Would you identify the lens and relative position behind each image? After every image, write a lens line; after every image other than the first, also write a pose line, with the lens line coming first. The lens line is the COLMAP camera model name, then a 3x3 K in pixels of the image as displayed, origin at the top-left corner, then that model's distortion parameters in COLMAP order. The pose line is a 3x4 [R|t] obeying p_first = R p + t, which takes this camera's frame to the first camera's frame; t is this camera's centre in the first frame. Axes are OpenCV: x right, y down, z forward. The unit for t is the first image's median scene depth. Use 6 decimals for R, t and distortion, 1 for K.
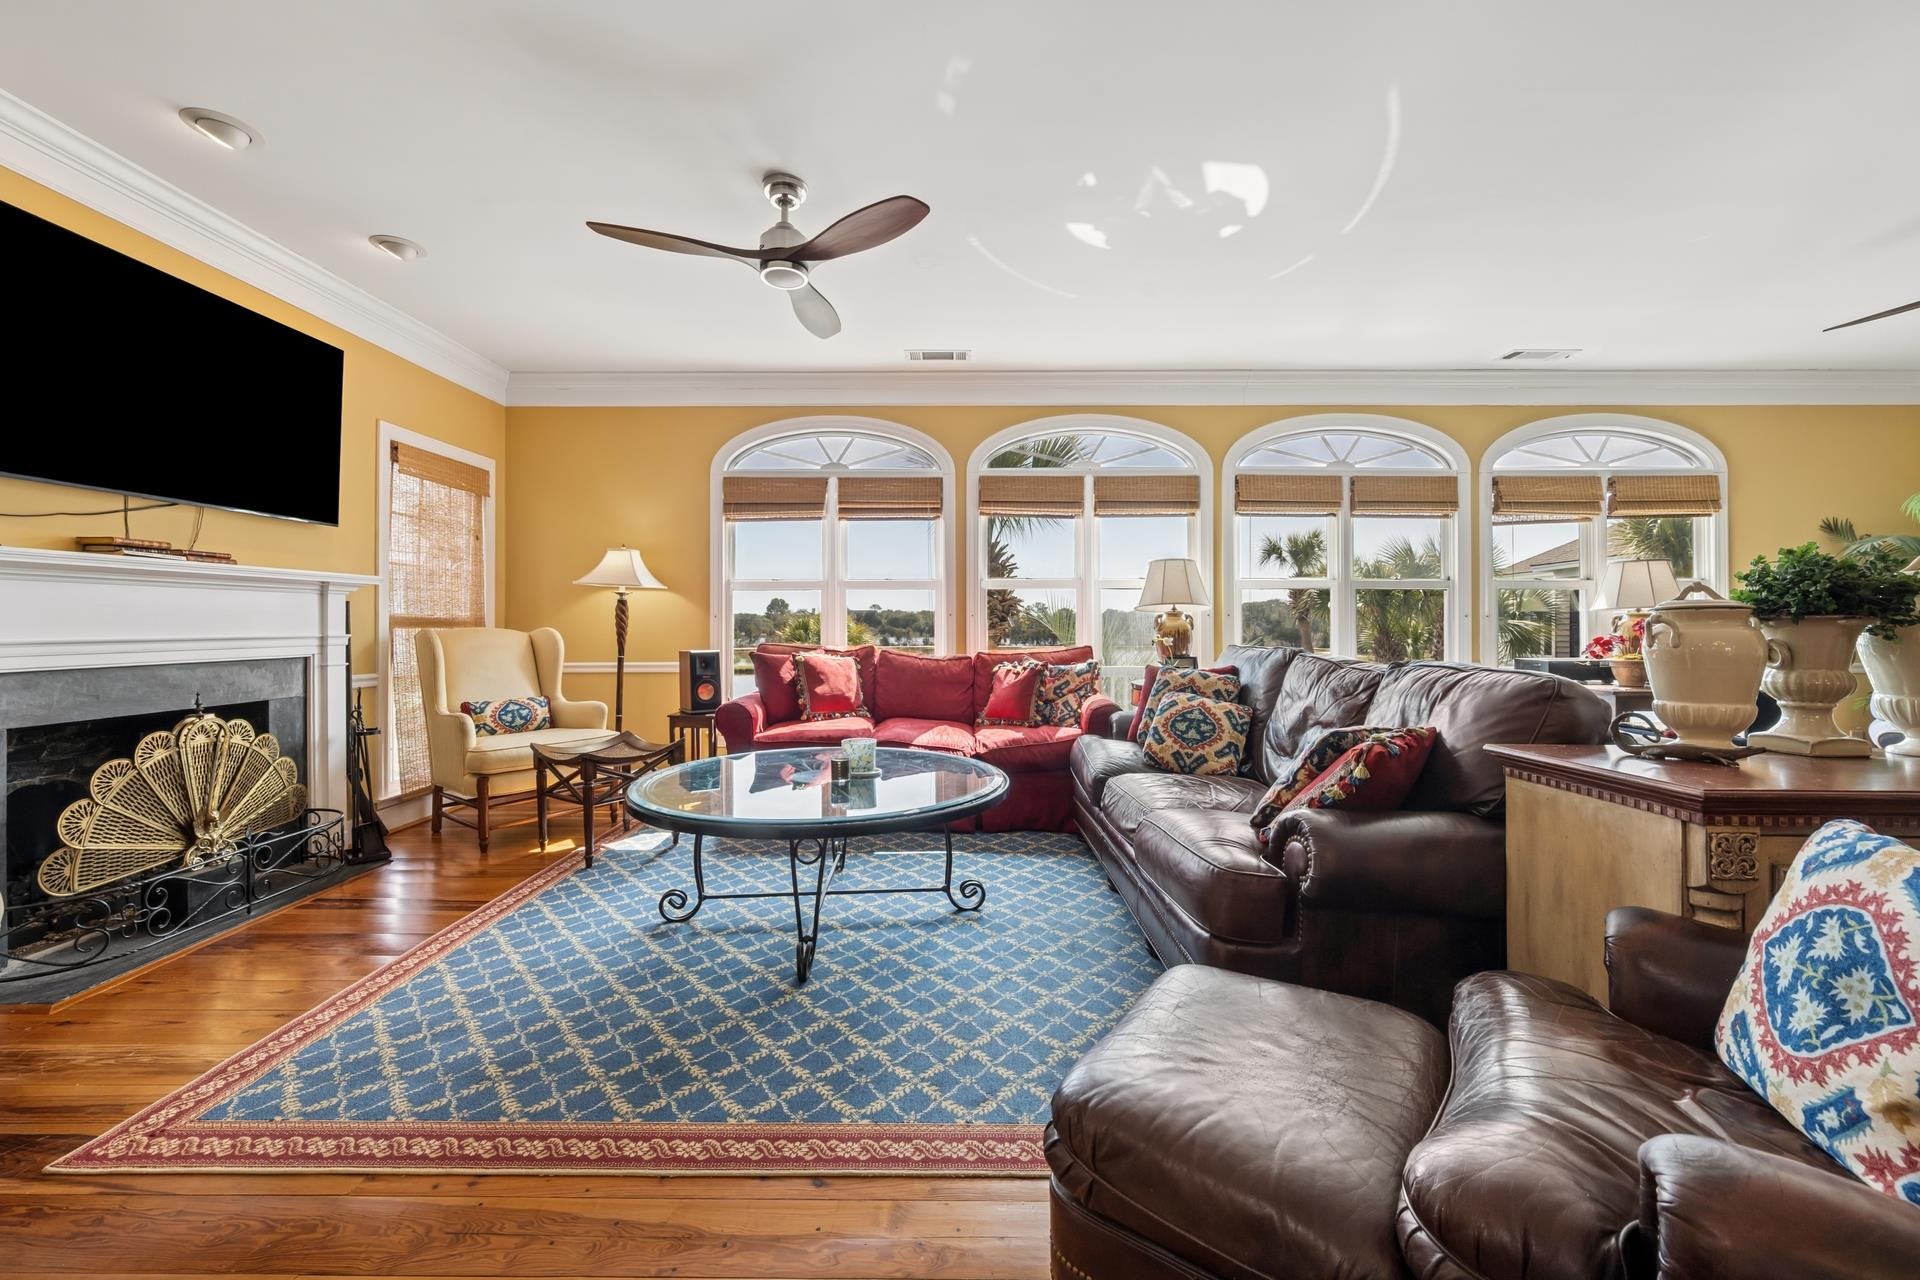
lens RADIAL K [[767.5, 0, 960.2], [0, 767.5, 628.1], [0, 0, 1]] dist [-0.000957, -0.000222]
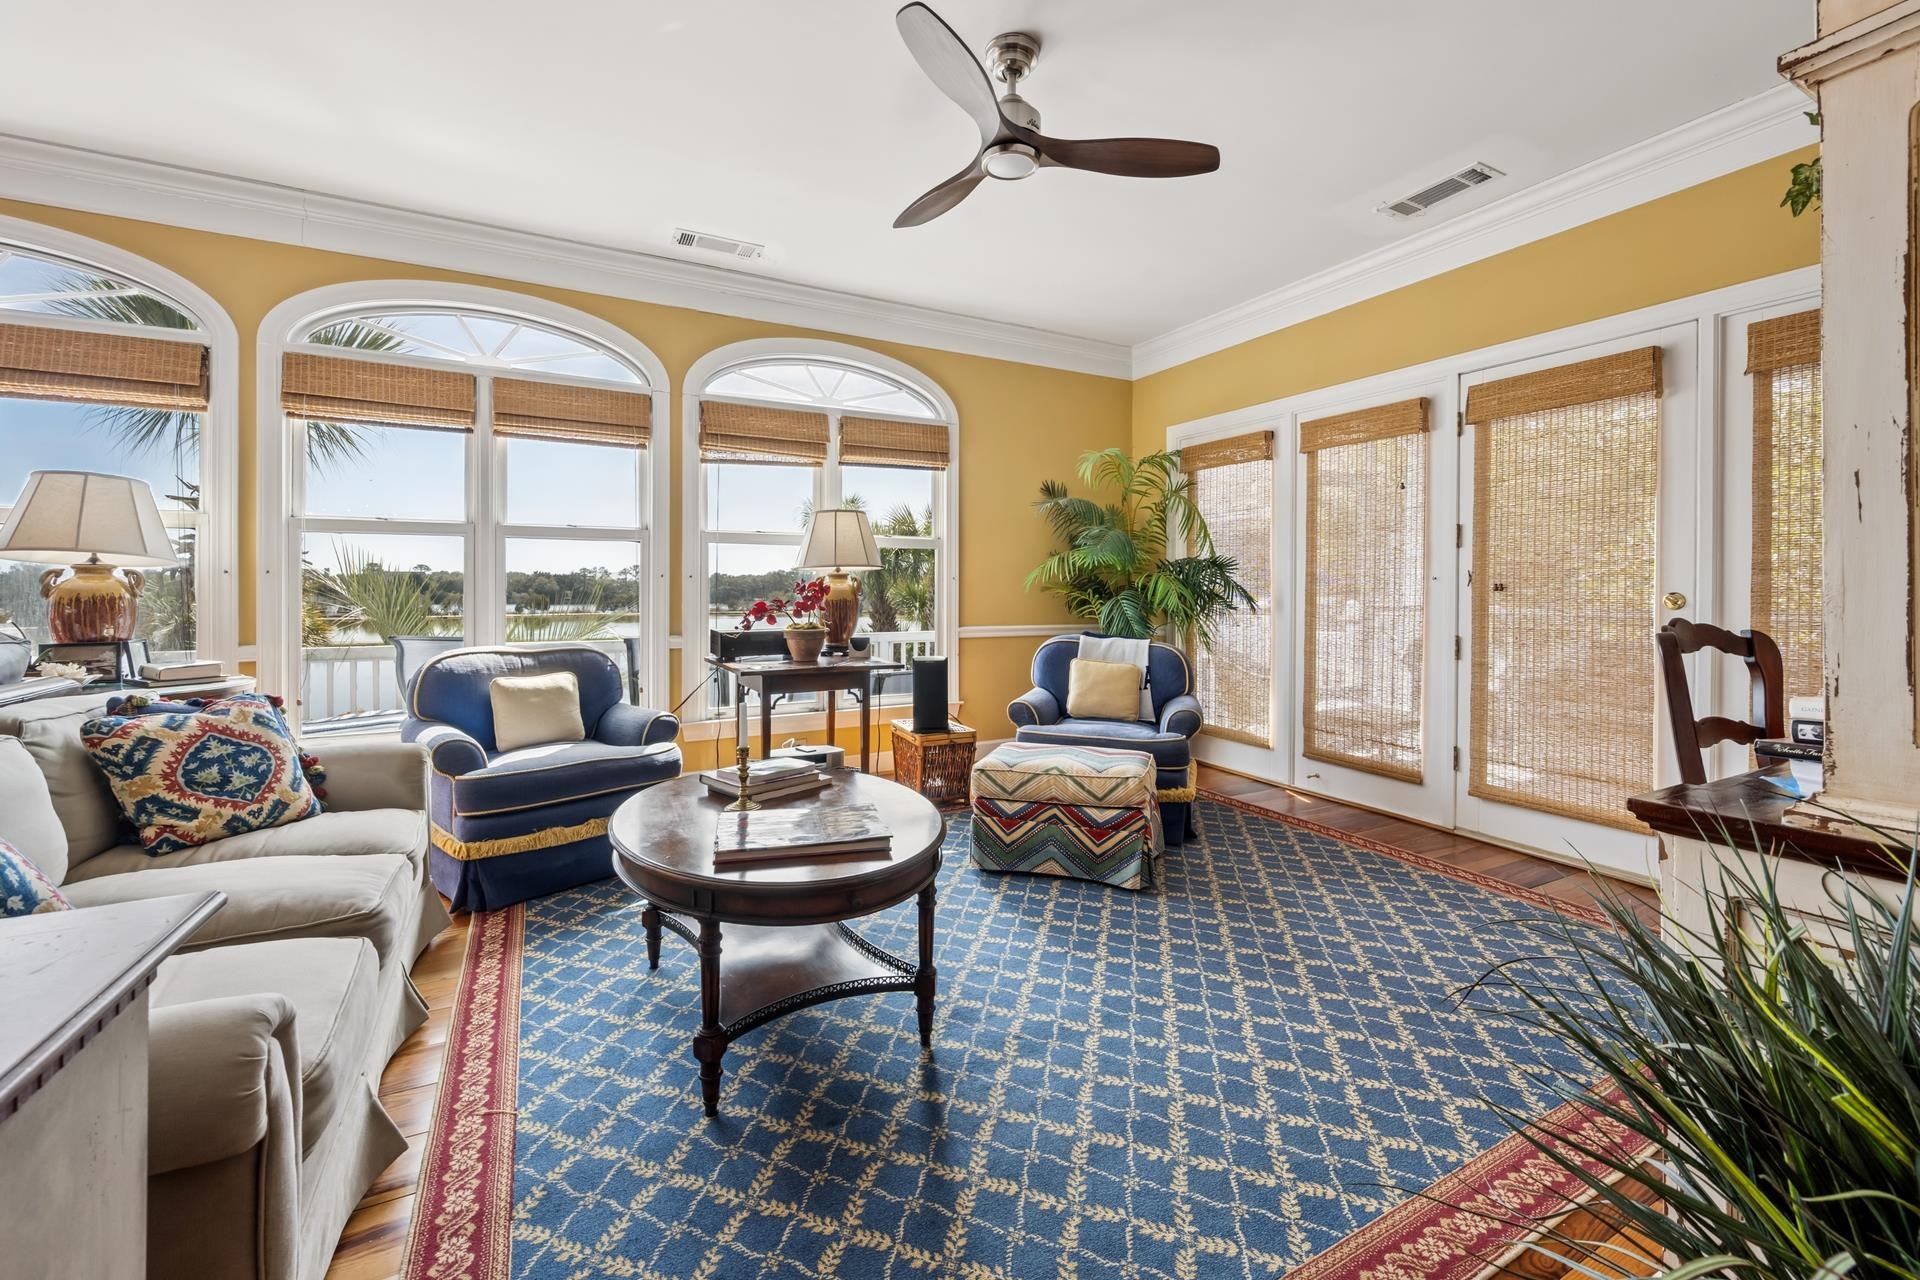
lens RADIAL K [[767.5, 0, 965.6], [0, 767.5, 591.9], [0, 0, 1]] dist [-0.000957, -0.000222]
pose [[0.875899, -0.002936, 0.482486, 0.552429], [0.002919, 0.999995, 0.000786, 0.000871], [-0.482486, 0.000719, 0.875903, 0.171028]]
